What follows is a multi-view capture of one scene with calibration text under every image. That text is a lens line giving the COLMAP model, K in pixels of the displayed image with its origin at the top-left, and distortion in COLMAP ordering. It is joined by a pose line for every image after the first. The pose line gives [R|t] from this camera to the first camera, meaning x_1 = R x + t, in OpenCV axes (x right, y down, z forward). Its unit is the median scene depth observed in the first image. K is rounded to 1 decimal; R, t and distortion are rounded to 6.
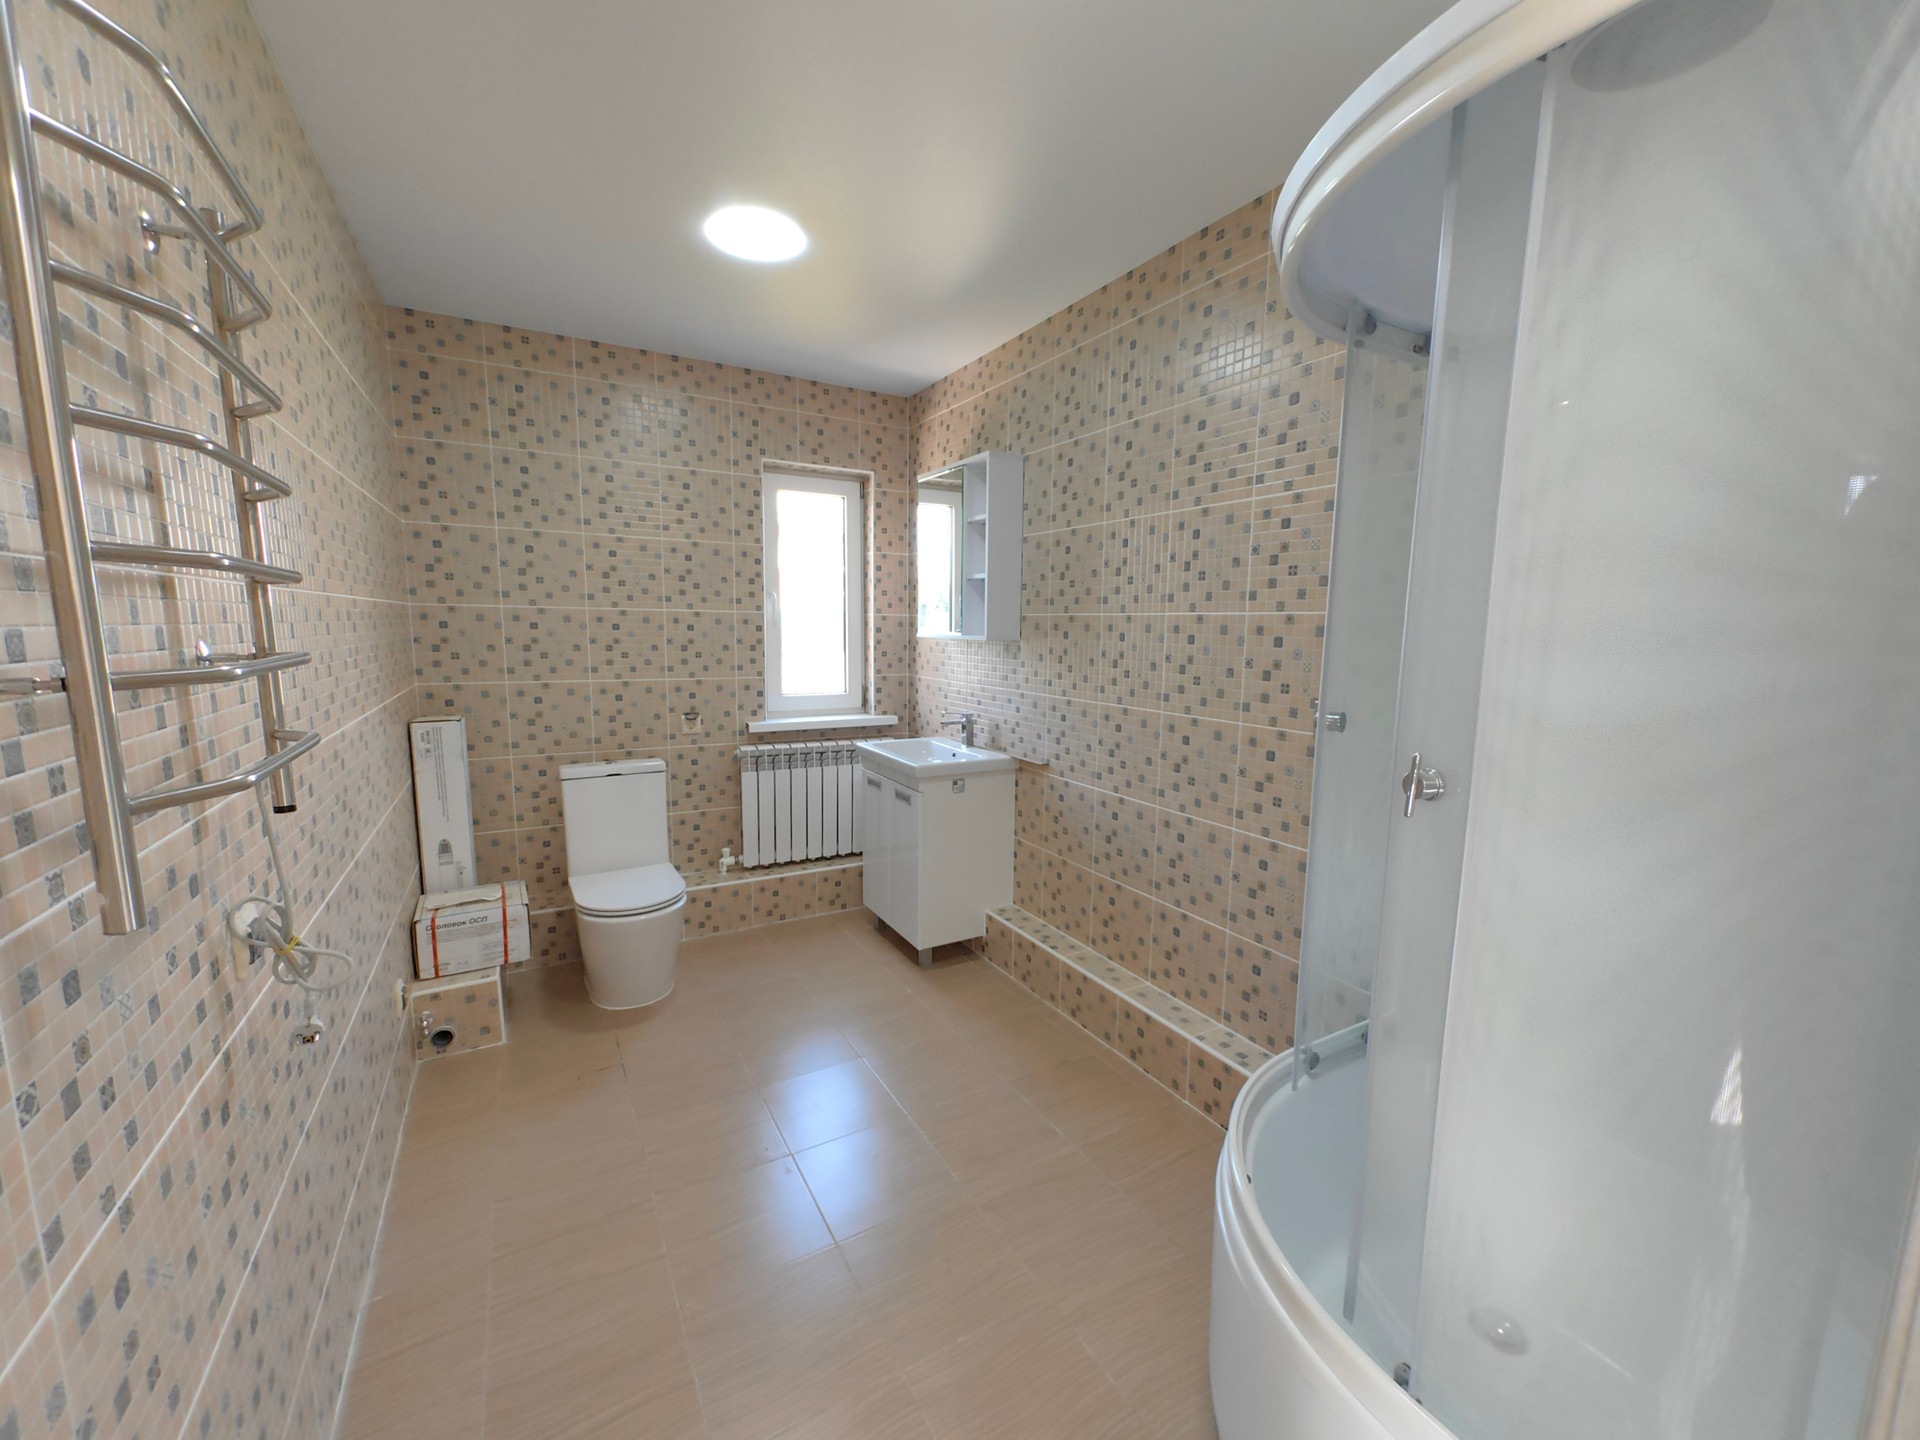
lens RADIAL K [[771.5, 0, 963.7], [0, 771.5, 737.6], [0, 0, 1]] dist [0.025886, 0.000439]
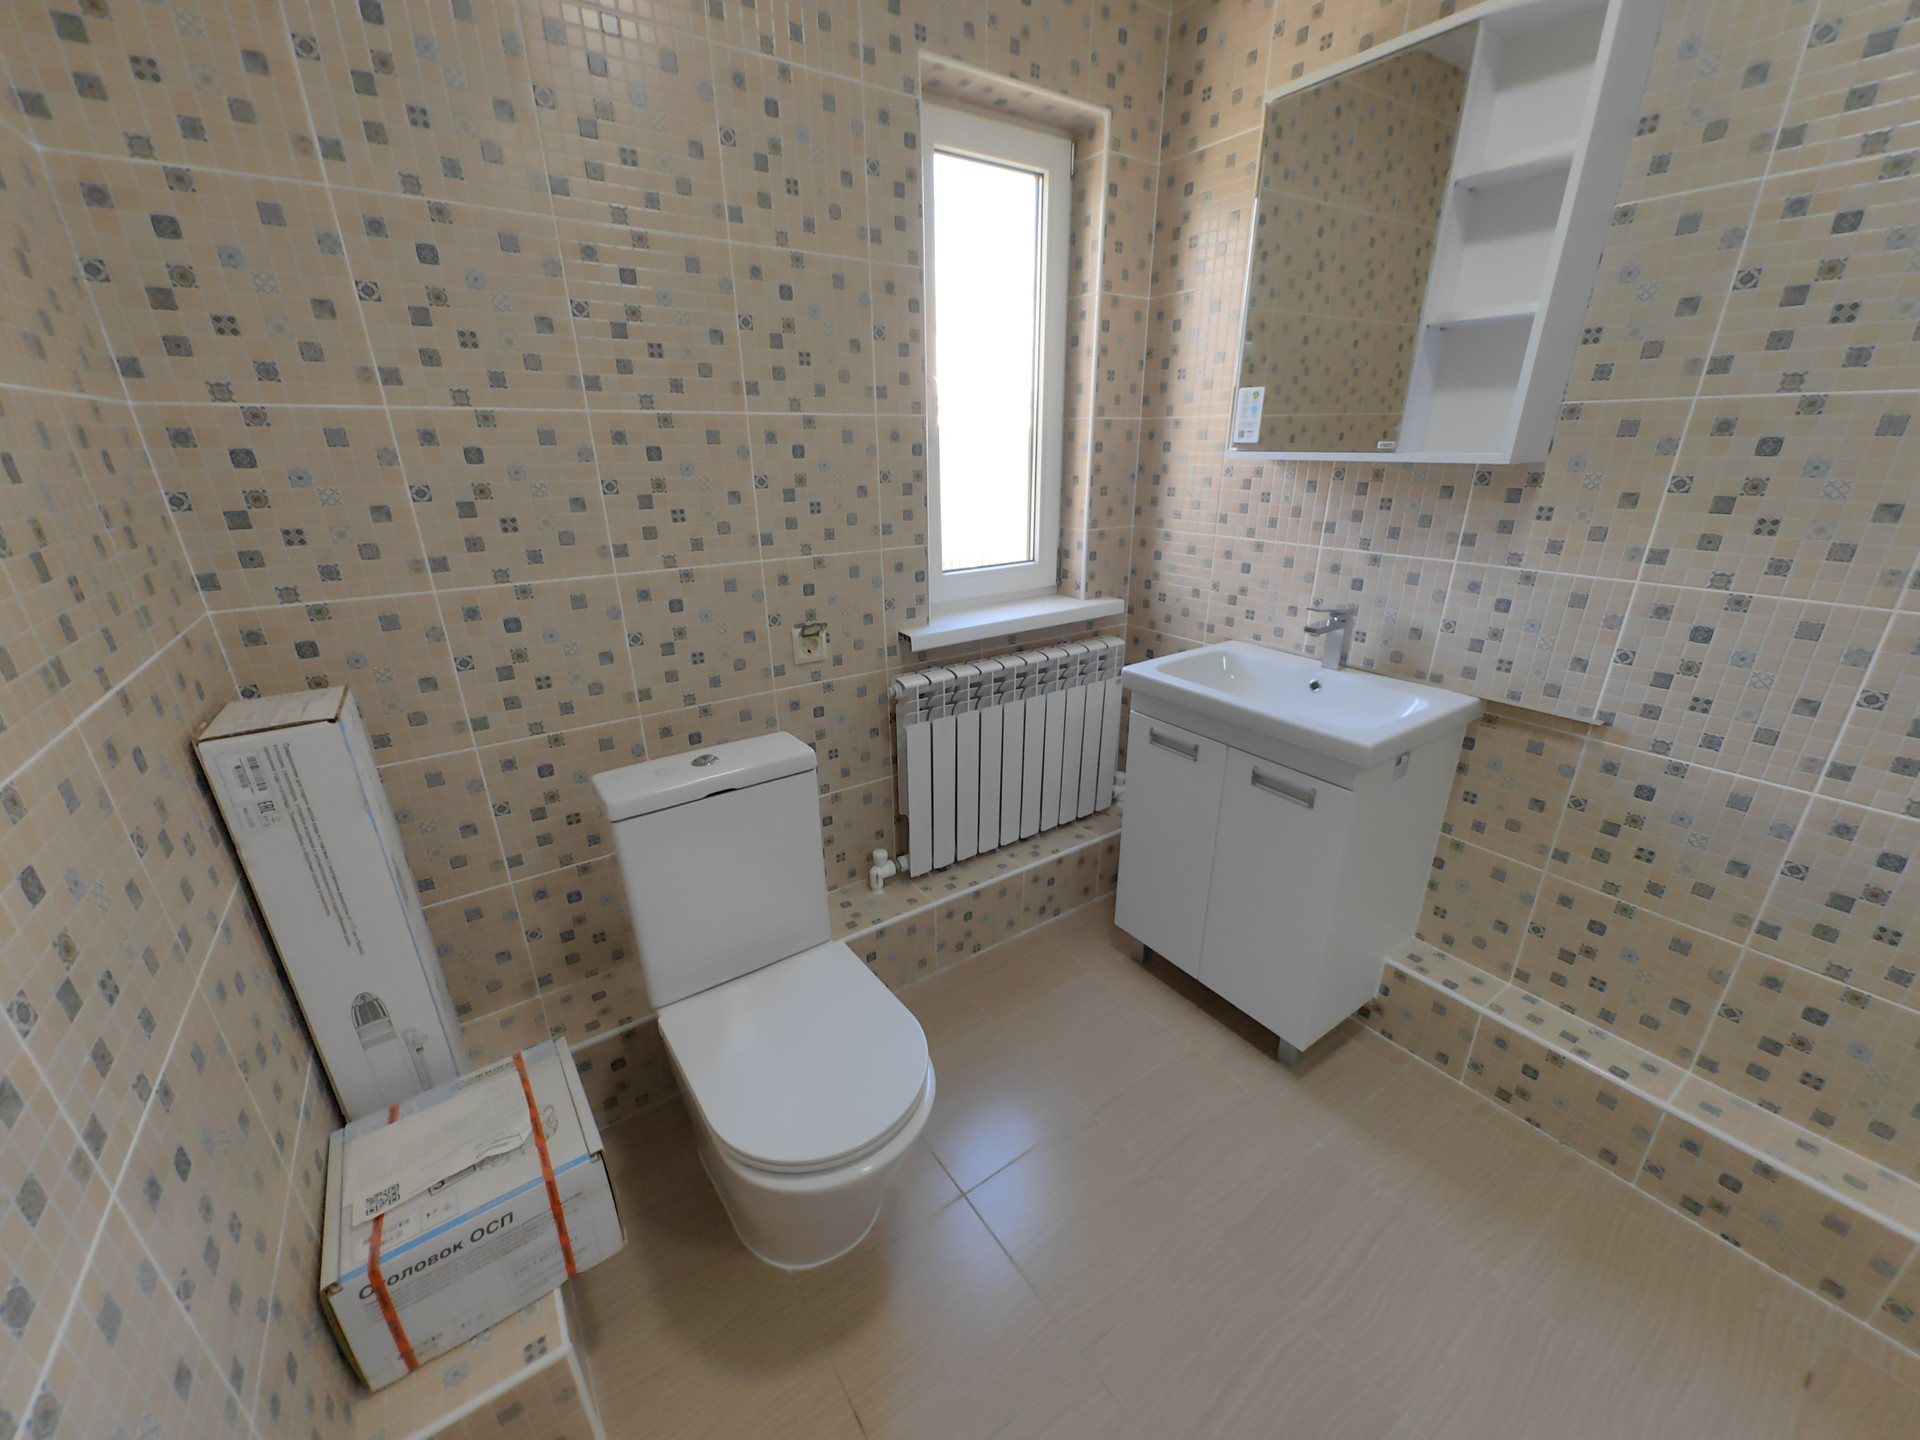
lens RADIAL K [[732.1, 0, 966.1], [0, 732.1, 723.9], [0, 0, 1]] dist [0.000785, -0.004435]
pose [[0.996238, -0.056220, 0.065950, -0.275684], [0.039929, 0.973203, 0.226455, -0.072092], [-0.076914, -0.222969, 0.971786, 0.484319]]
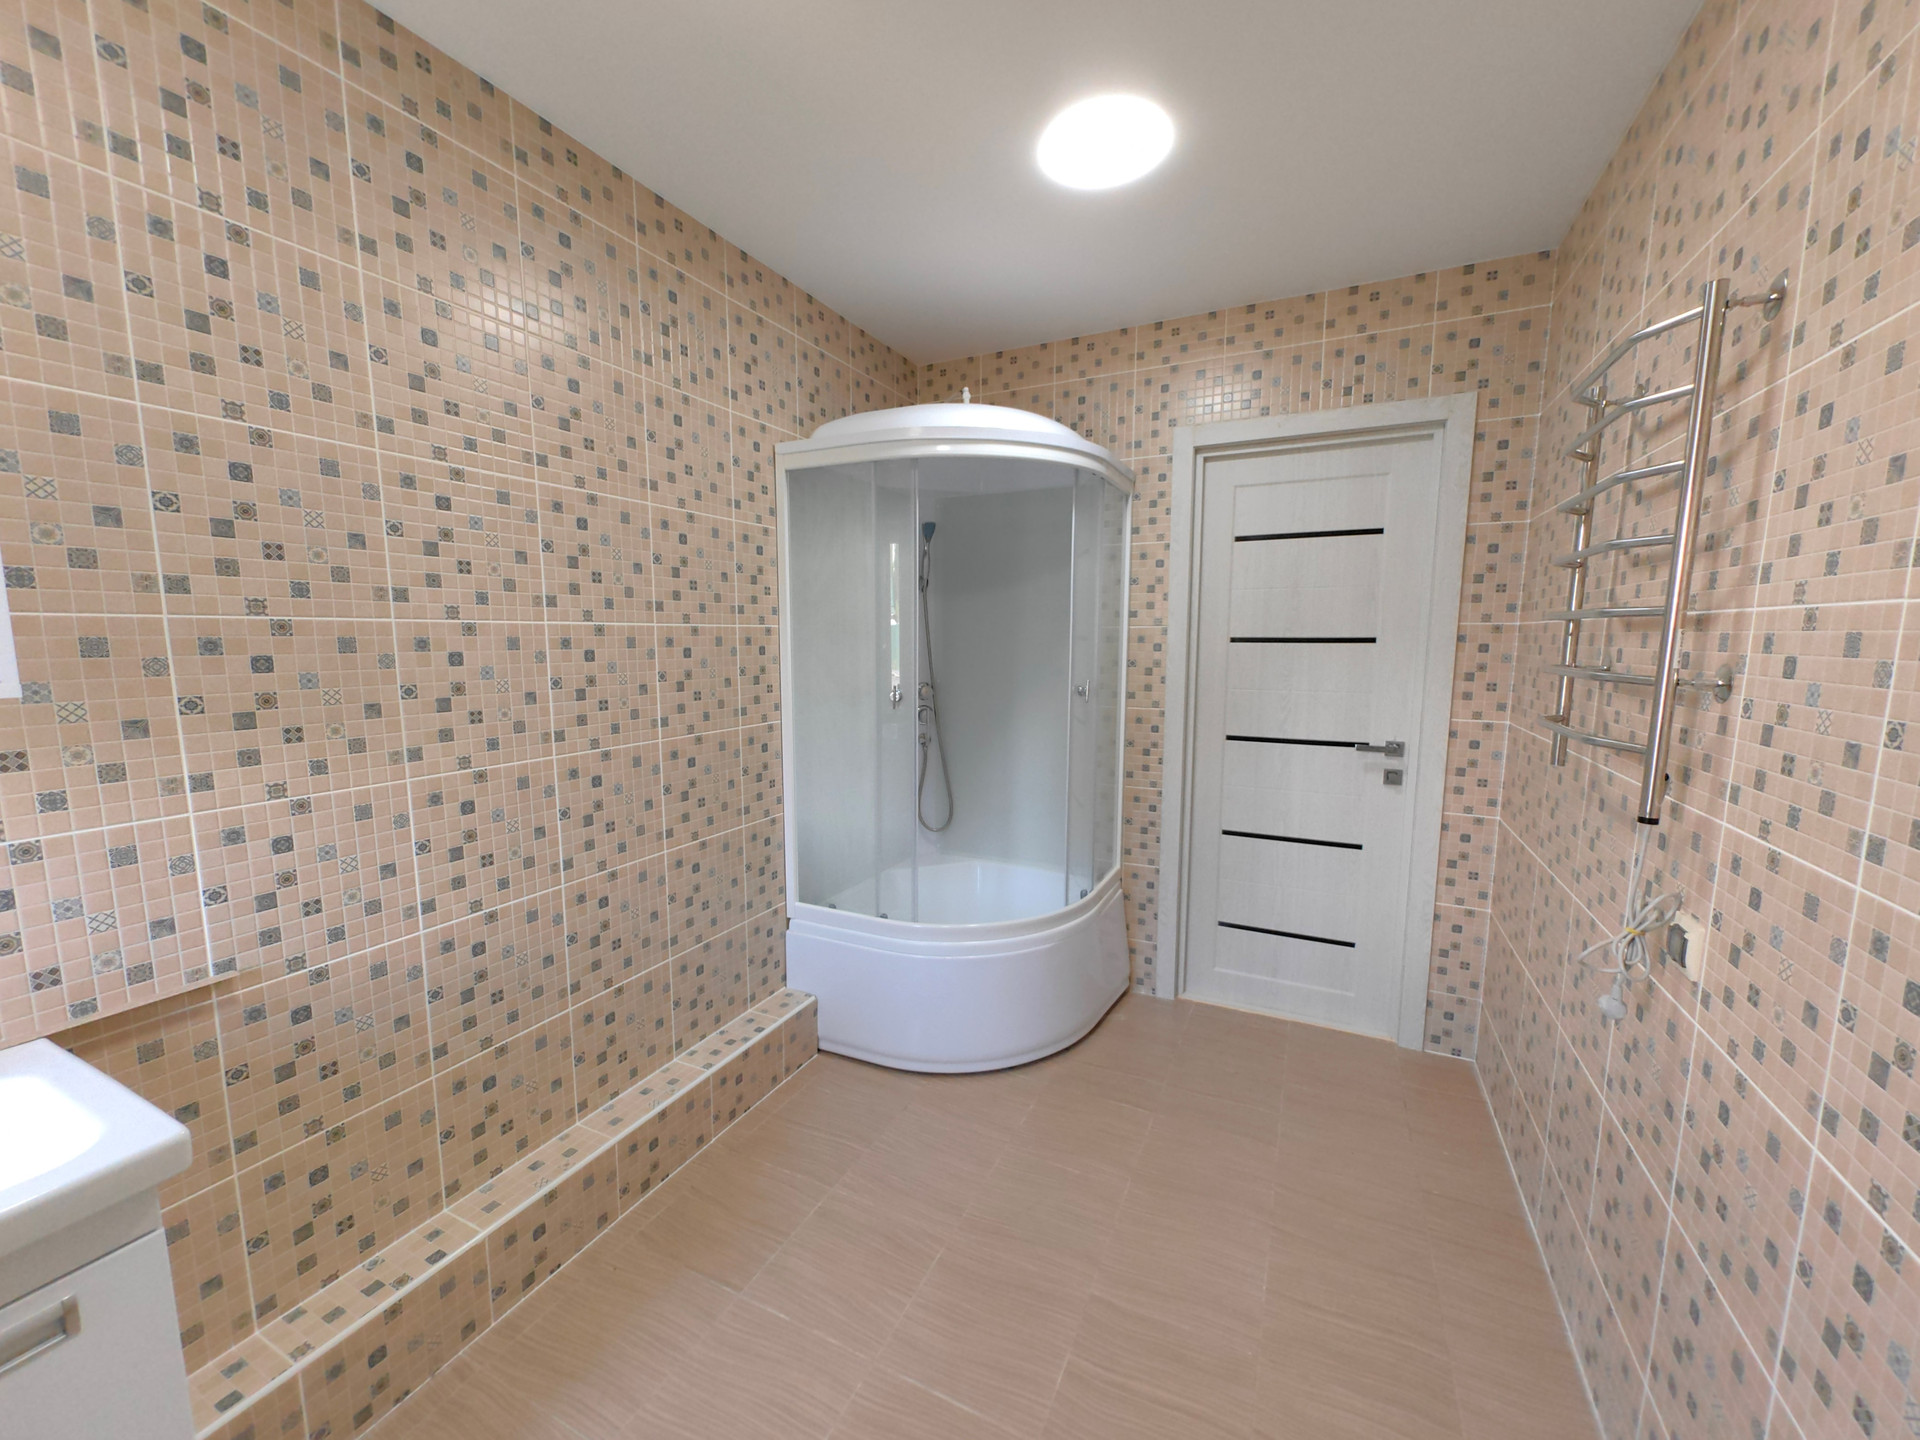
lens RADIAL K [[732.1, 0, 966.1], [0, 732.1, 723.9], [0, 0, 1]] dist [0.000785, -0.004435]
pose [[-0.559963, -0.114844, 0.820520, -0.353830], [0.106291, 0.972205, 0.208613, -0.113397], [-0.821671, 0.204030, -0.532192, 0.716340]]
